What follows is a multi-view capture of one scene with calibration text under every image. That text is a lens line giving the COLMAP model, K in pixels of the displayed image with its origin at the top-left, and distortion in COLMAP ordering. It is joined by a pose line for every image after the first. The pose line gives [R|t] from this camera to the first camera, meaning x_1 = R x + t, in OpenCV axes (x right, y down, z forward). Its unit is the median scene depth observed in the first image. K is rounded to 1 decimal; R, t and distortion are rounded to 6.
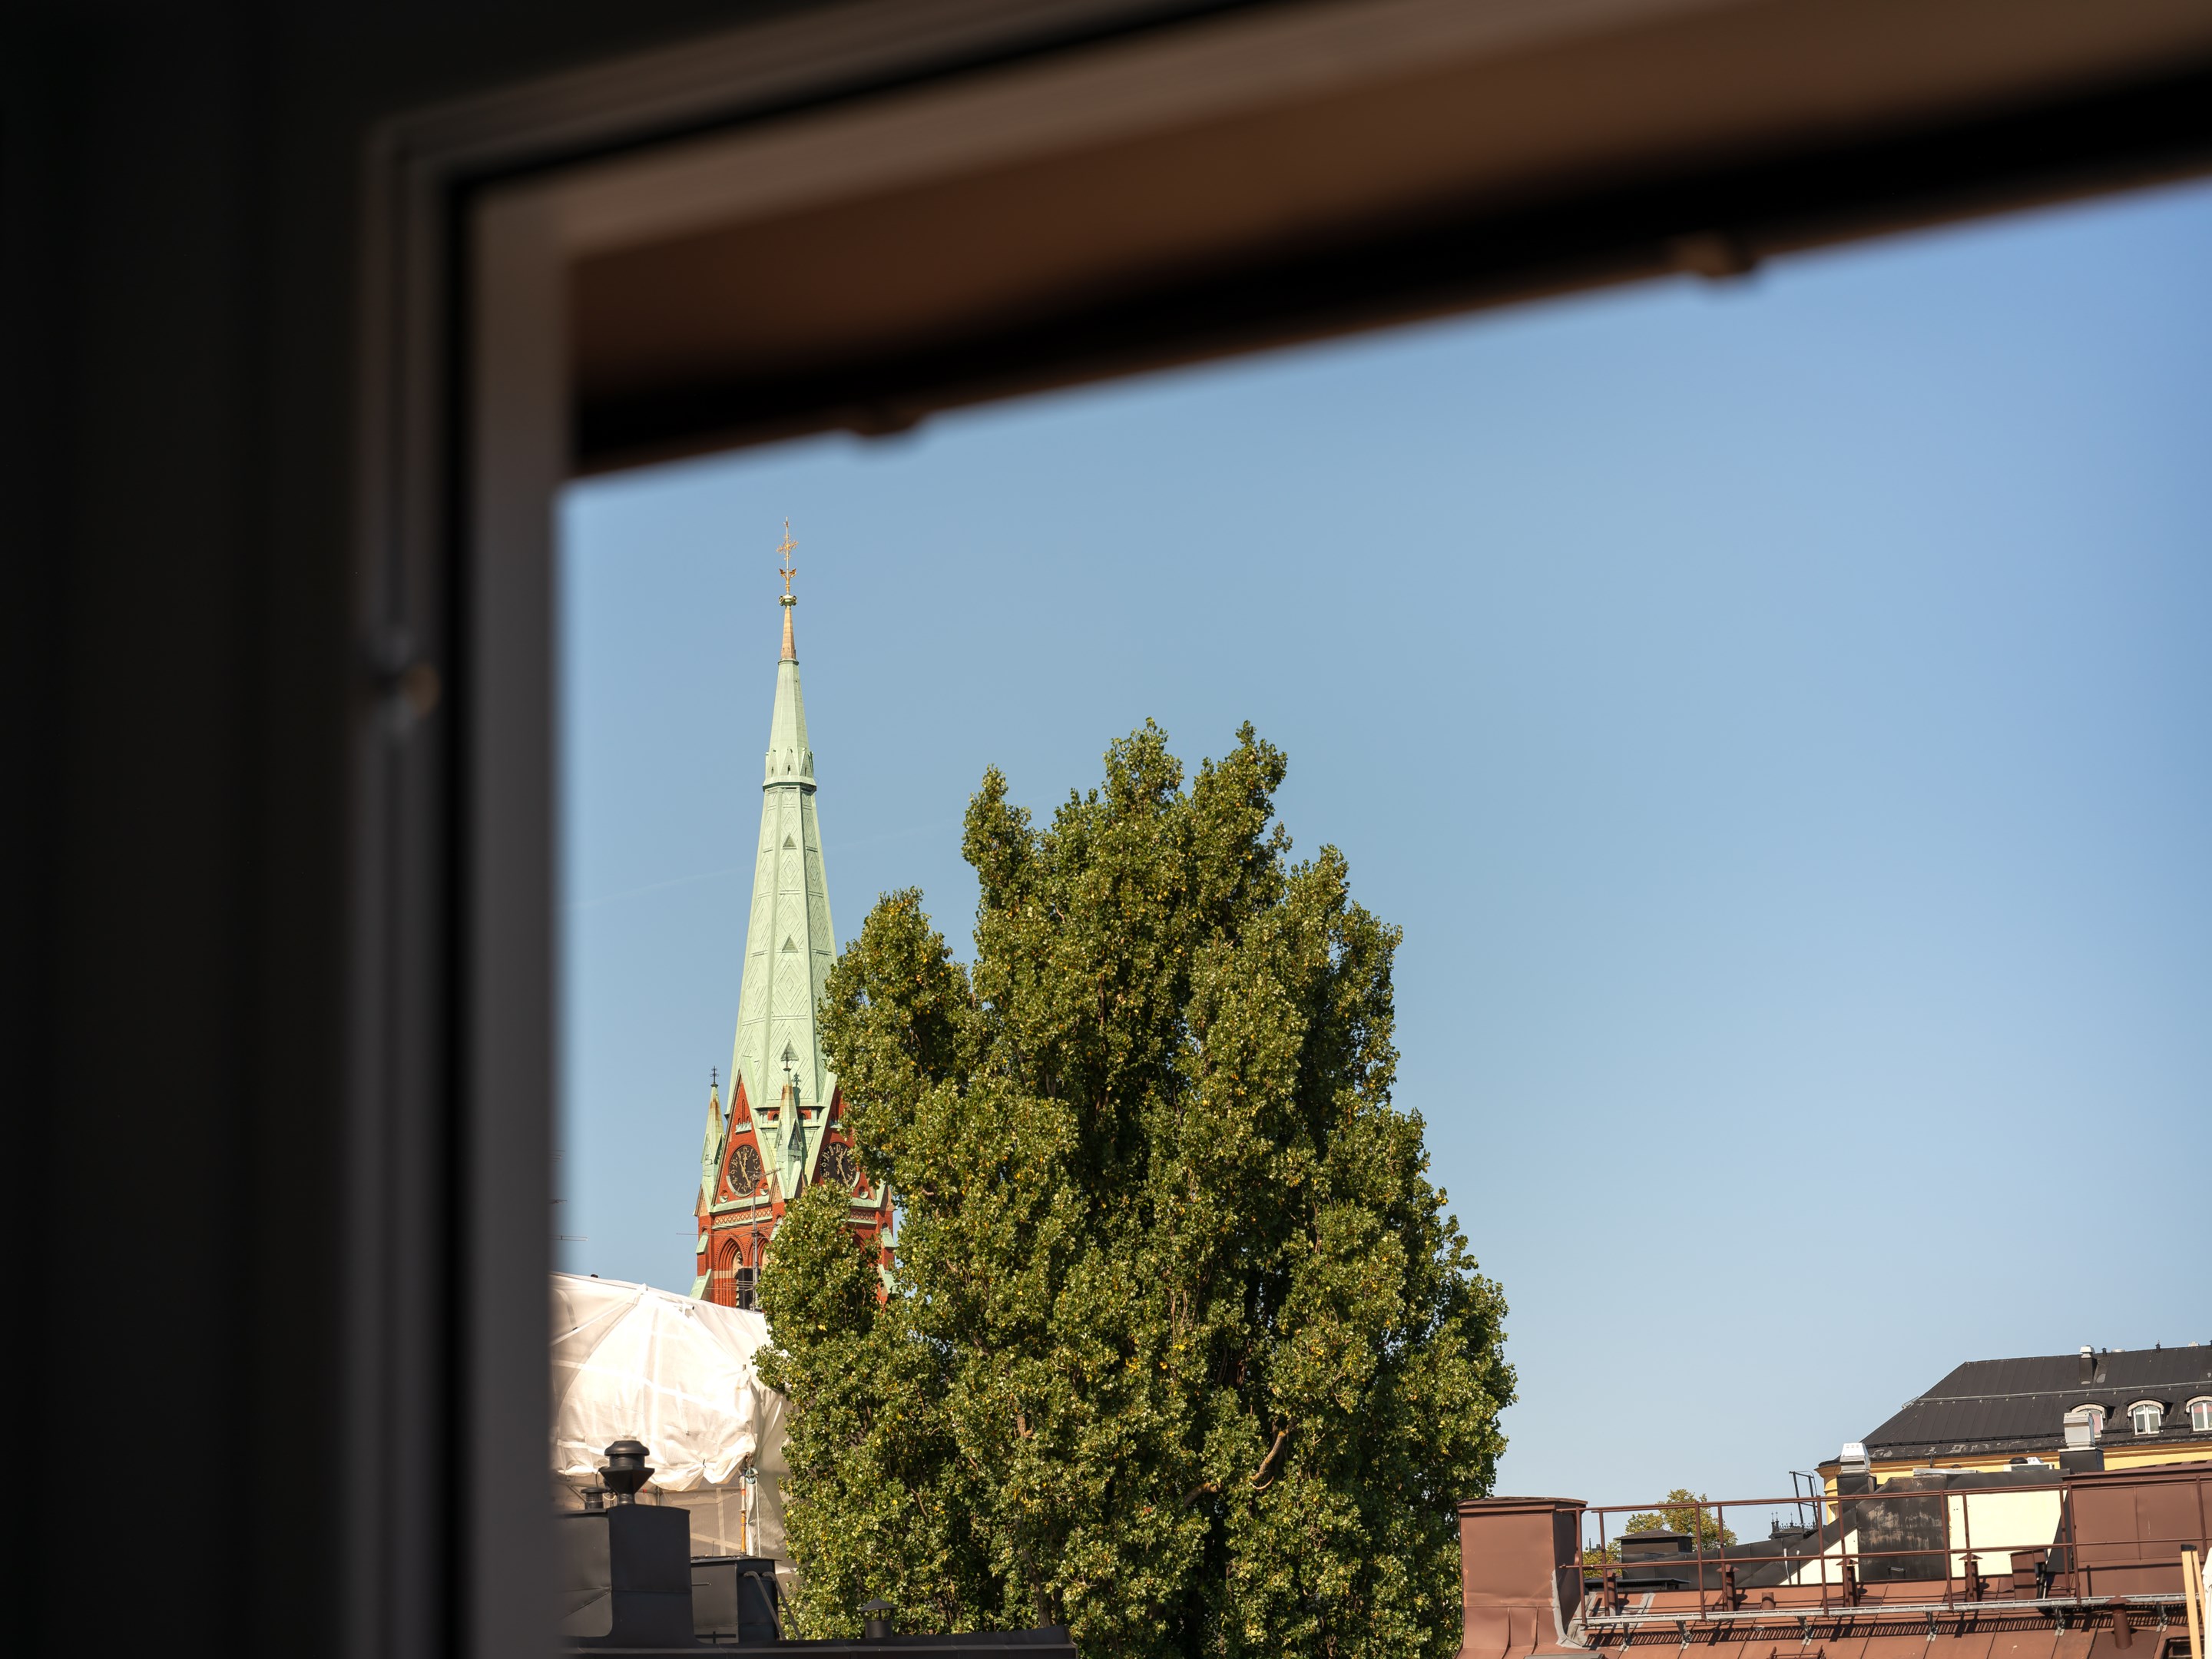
lens RADIAL K [[3943.9, 0, 1106.0], [0, 3943.9, 829.5], [0, 0, 1]] dist [-0.019278, -0.268221]
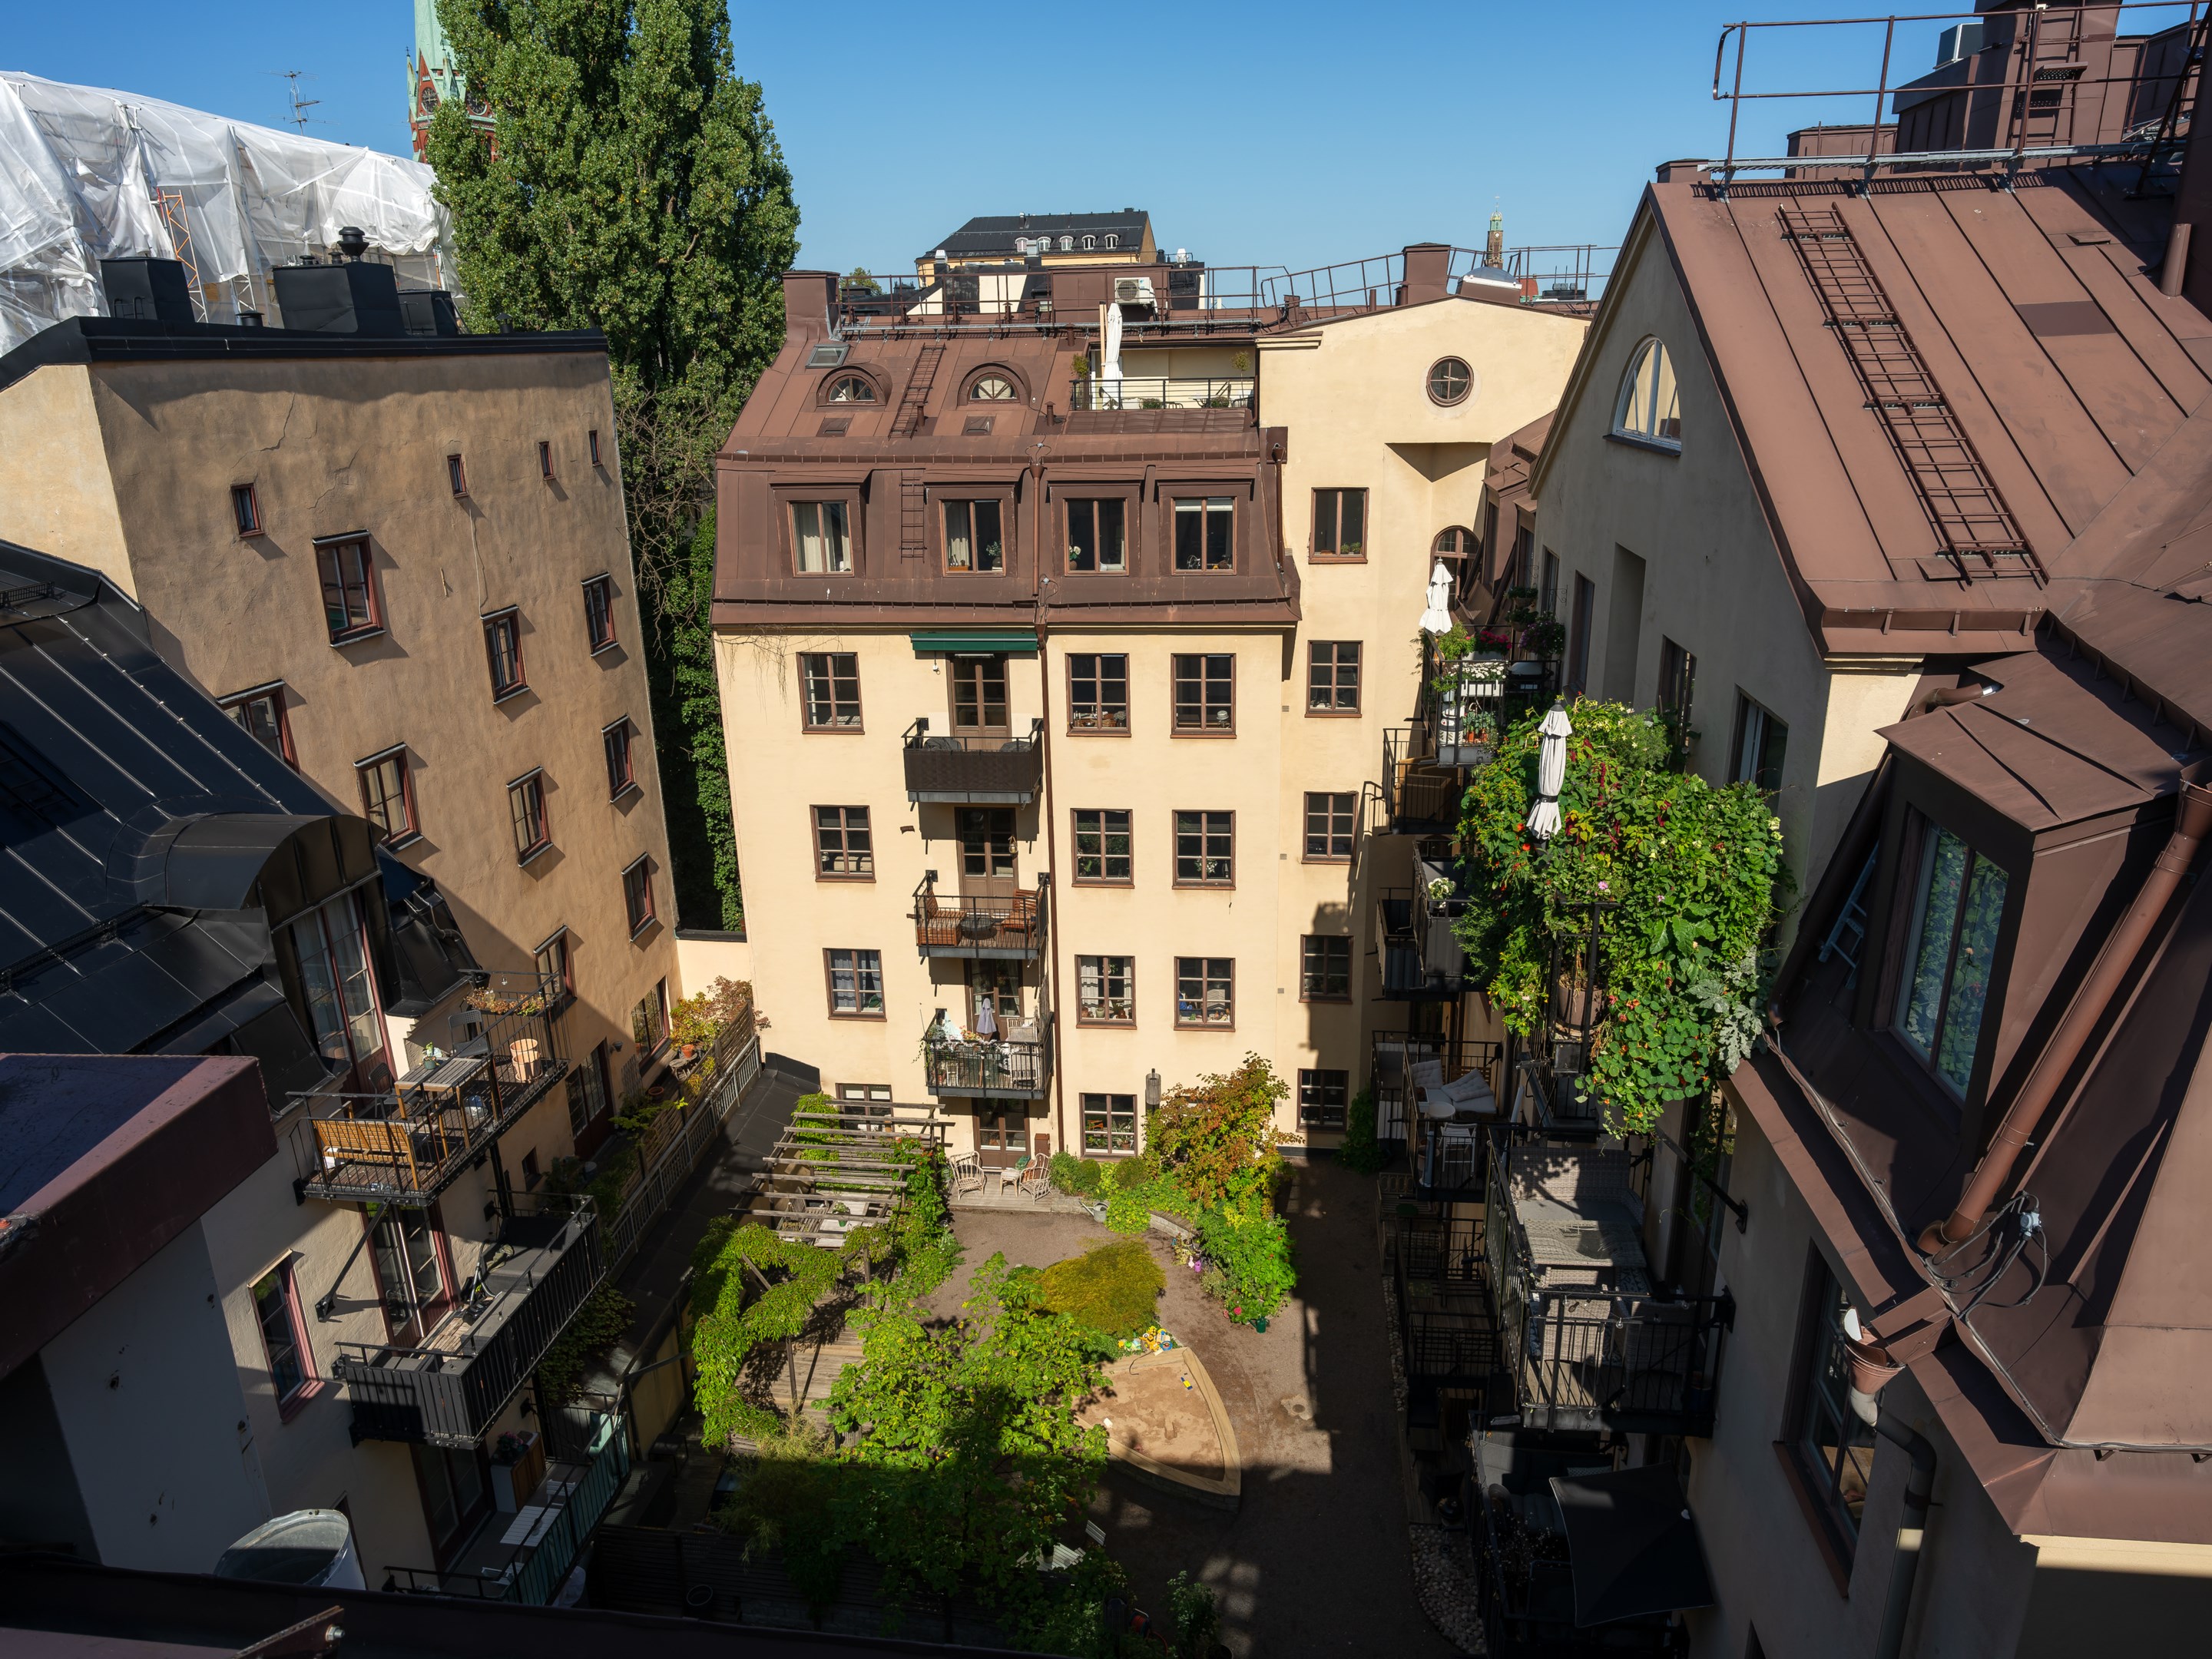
lens RADIAL K [[1425.7, 0, 1117.9], [0, 1425.7, 827.9], [0, 0, 1]] dist [0.008210, -0.001632]
pose [[0.951051, -0.088489, 0.296095, 0.003229], [-0.076280, 0.861263, 0.502402, 0.018457], [-0.299473, -0.500396, 0.812355, 0.111908]]
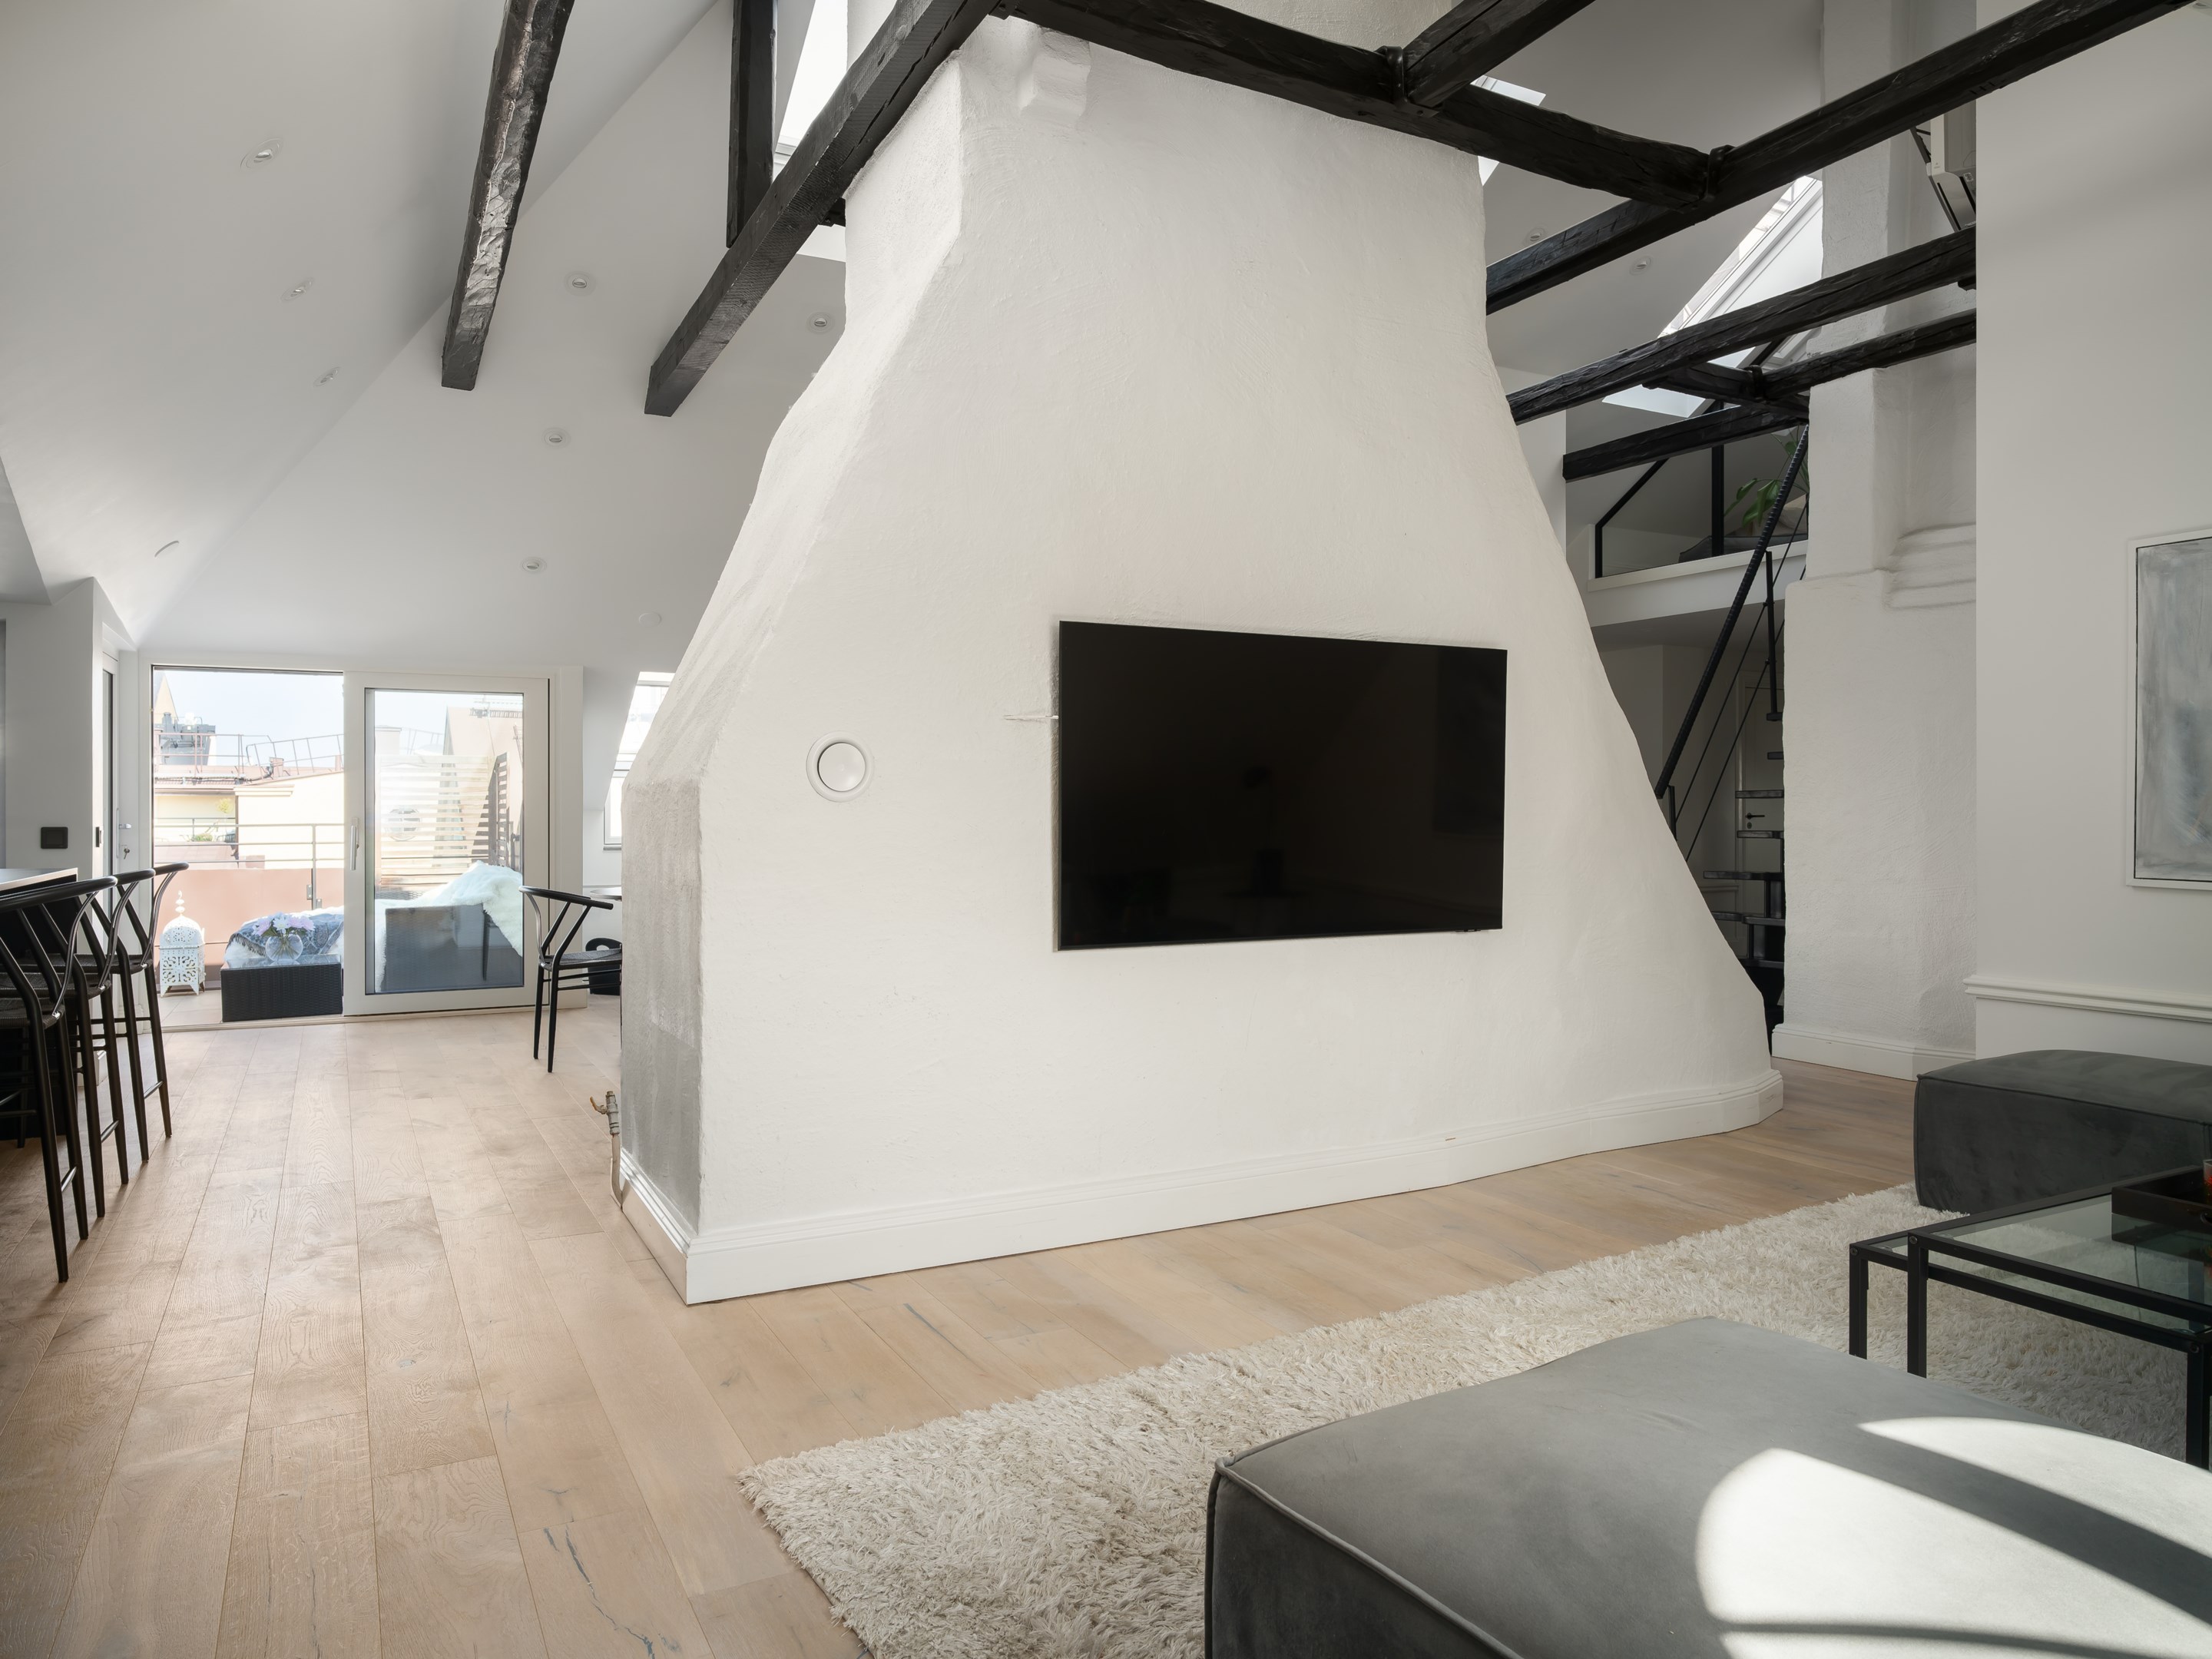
lens RADIAL K [[1435.8, 0, 1104.4], [0, 1435.8, 822.8], [0, 0, 1]] dist [0.001605, -0.000670]
pose [[0.616394, 0.025022, 0.787040, -0.059315], [-0.195817, 0.972968, 0.122427, -0.026520], [-0.762702, -0.229579, 0.604632, -0.126733]]
